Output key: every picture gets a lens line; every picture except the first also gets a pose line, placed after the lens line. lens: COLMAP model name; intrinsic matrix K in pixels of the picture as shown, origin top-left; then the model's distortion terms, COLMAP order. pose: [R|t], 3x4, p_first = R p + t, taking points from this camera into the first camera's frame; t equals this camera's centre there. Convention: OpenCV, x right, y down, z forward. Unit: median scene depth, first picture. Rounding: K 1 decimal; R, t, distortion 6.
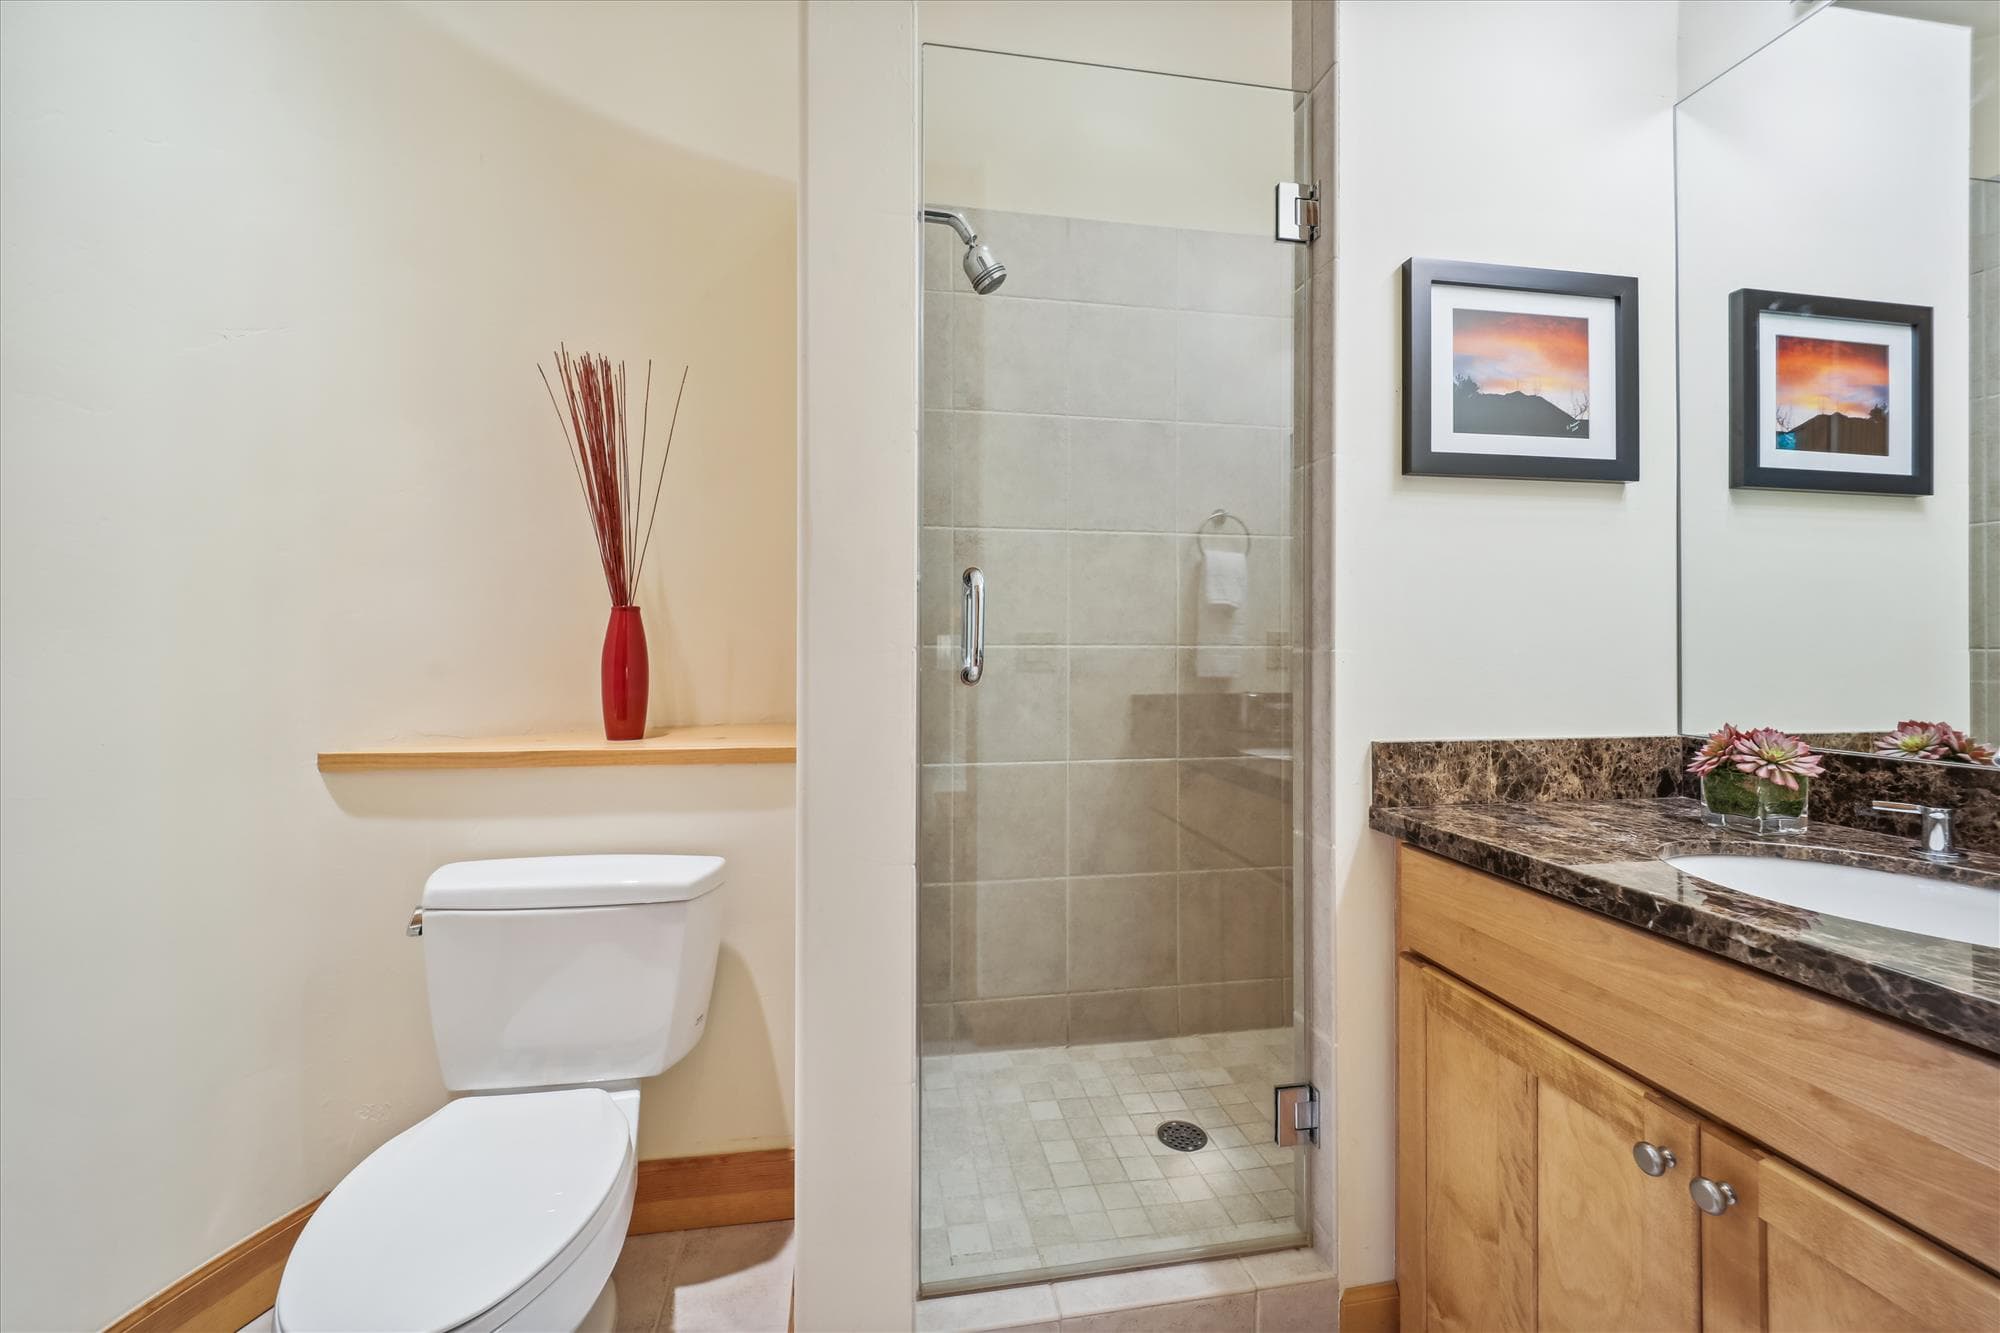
lens RADIAL K [[790.5, 0, 994.5], [0, 790.5, 646.0], [0, 0, 1]] dist [-0.017903, -0.001575]
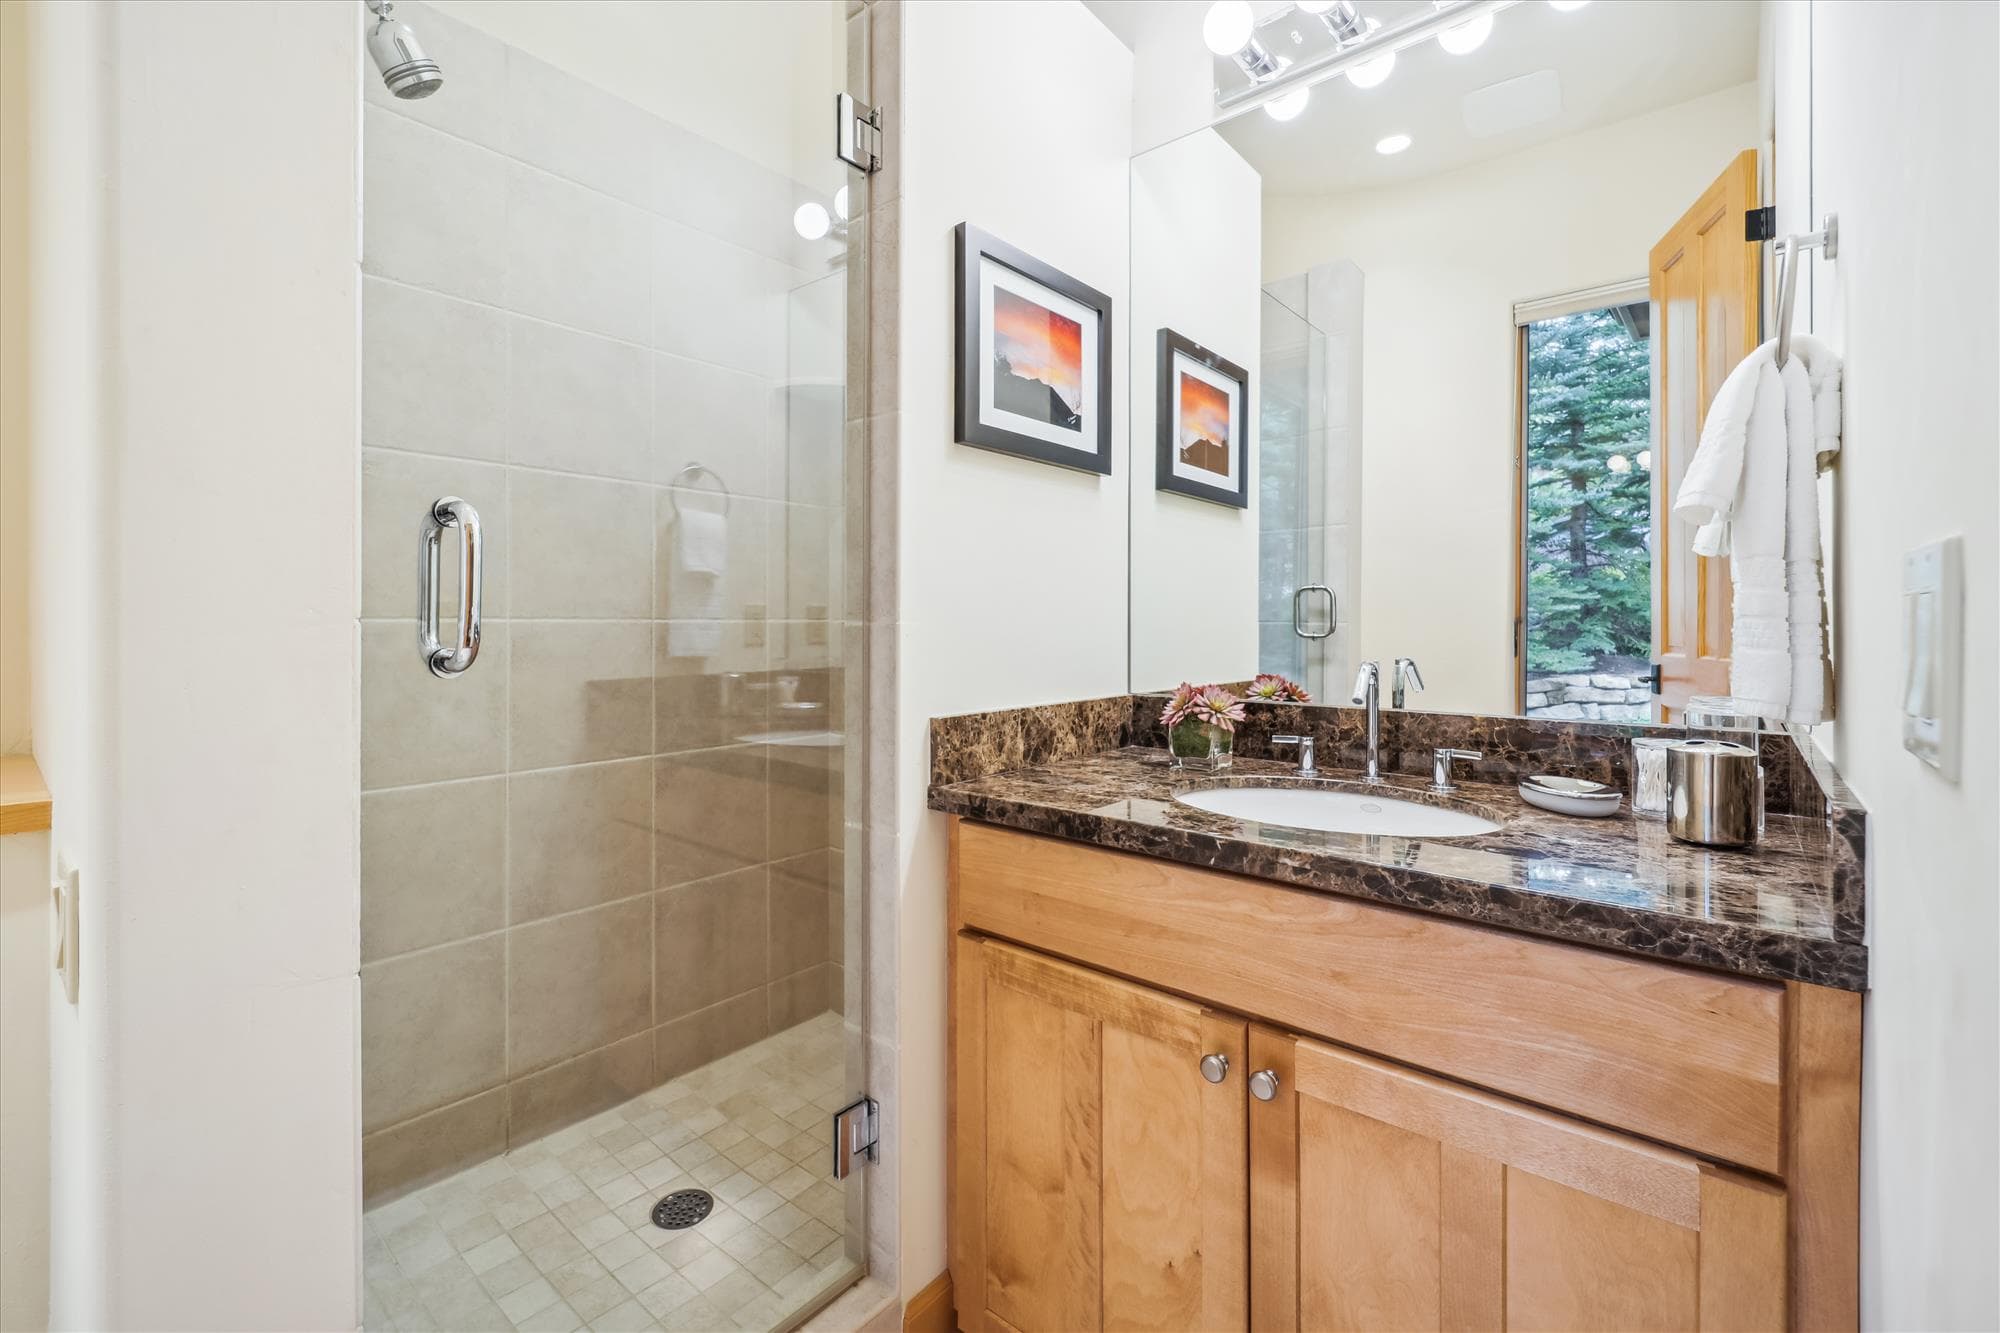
lens RADIAL K [[854.1, 0, 1017.4], [0, 854.1, 625.6], [0, 0, 1]] dist [-0.006368, -0.003399]
pose [[0.765710, -0.004613, 0.643169, -0.102744], [0.000970, 0.999981, 0.006017, 0.002985], [-0.643185, -0.003984, 0.765700, 0.134142]]
